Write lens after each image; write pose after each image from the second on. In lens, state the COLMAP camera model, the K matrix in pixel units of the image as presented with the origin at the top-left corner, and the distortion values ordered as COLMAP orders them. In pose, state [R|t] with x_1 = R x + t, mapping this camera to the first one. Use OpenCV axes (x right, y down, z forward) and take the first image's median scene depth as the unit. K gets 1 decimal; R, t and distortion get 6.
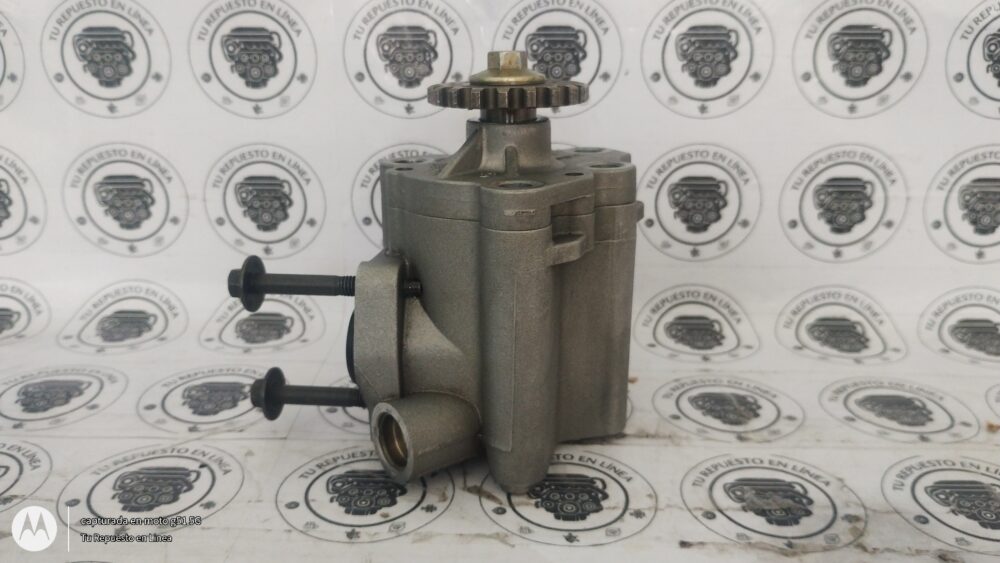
lens RADIAL K [[830.8, 0, 445.1], [0, 830.8, 257.3], [0, 0, 1]] dist [-0.010951, 0.010491]
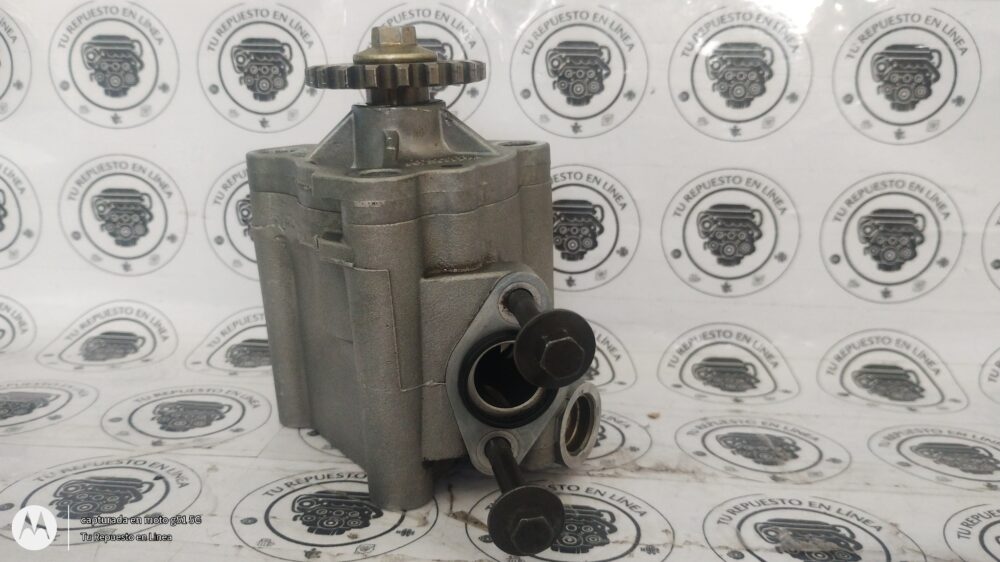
lens RADIAL K [[811.7, 0, 460.2], [0, 811.7, 280.9], [0, 0, 1]] dist [0.001747, -0.017216]
pose [[0.998399, 0.036203, -0.043467, 0.048796], [-0.041042, 0.992382, -0.116161, 0.106255], [0.038931, 0.117759, 0.992279, 0.105391]]
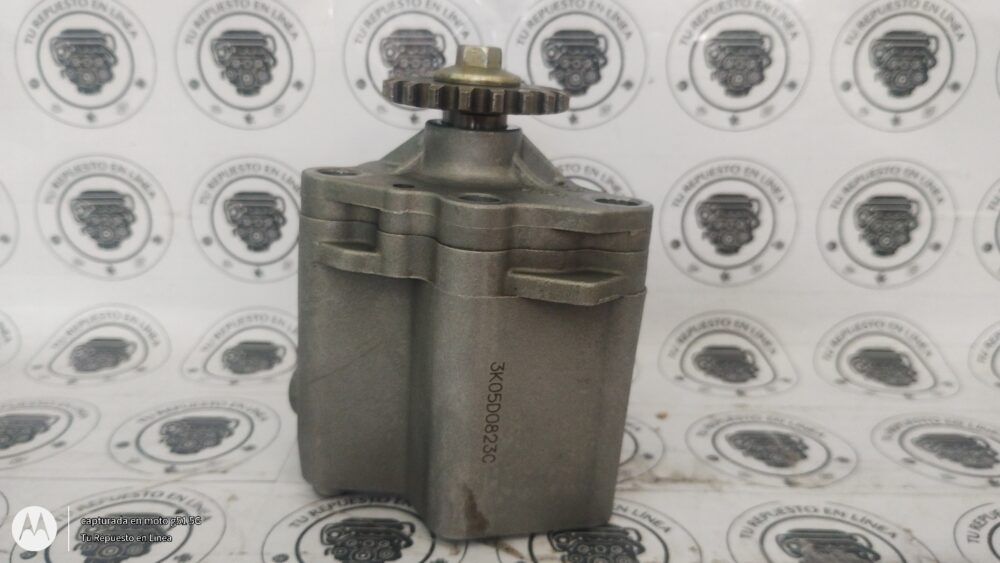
lens RADIAL K [[819.9, 0, 442.7], [0, 819.9, 264.0], [0, 0, 1]] dist [0.003648, -0.028516]
pose [[0.999969, 0.005283, 0.005861, -0.016686], [-0.005041, 0.999163, -0.040597, 0.018895], [-0.006071, 0.040567, 0.999158, 0.100373]]
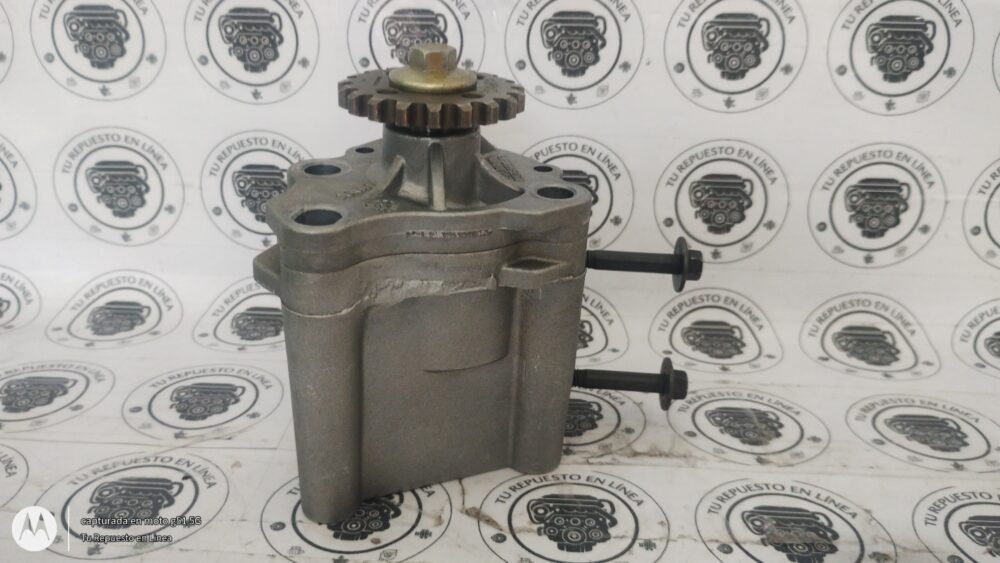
lens RADIAL K [[820.0, 0, 450.5], [0, 820.0, 249.7], [0, 0, 1]] dist [-0.001398, -0.011557]
pose [[0.999667, 0.019806, -0.016515, 0.014982], [-0.019399, 0.999512, 0.024465, -0.029394], [0.016992, -0.024137, 0.999564, 0.065573]]
